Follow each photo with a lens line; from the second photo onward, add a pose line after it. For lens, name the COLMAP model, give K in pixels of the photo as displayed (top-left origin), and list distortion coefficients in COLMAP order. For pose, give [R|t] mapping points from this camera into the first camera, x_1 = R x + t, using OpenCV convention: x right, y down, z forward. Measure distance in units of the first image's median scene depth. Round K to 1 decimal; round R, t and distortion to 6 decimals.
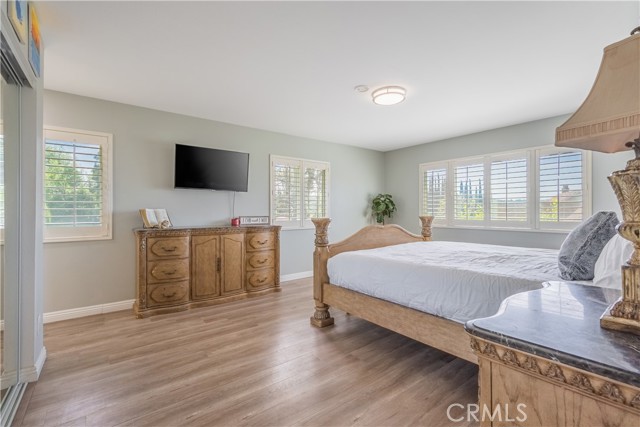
lens RADIAL K [[277.8, 0, 320.8], [0, 277.8, 200.6], [0, 0, 1]] dist [-0.000260, -0.000069]
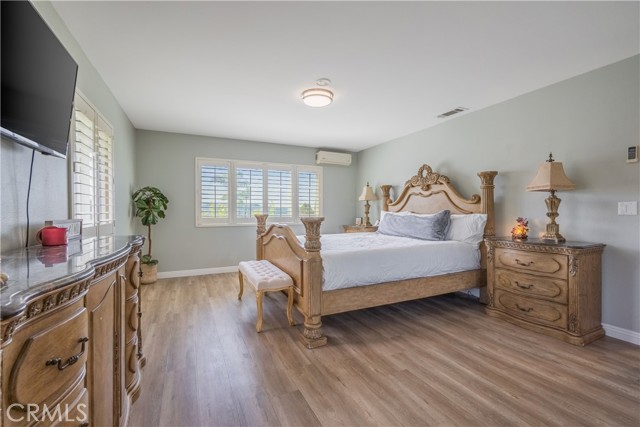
lens RADIAL K [[279.4, 0, 310.4], [0, 279.4, 204.7], [0, 0, 1]] dist [0.000243, 0.000032]
pose [[0.240604, 0.022043, 0.970373, -1.069201], [-0.041010, 0.999080, -0.012527, 0.047521], [-0.969757, -0.036781, 0.241287, 1.062286]]
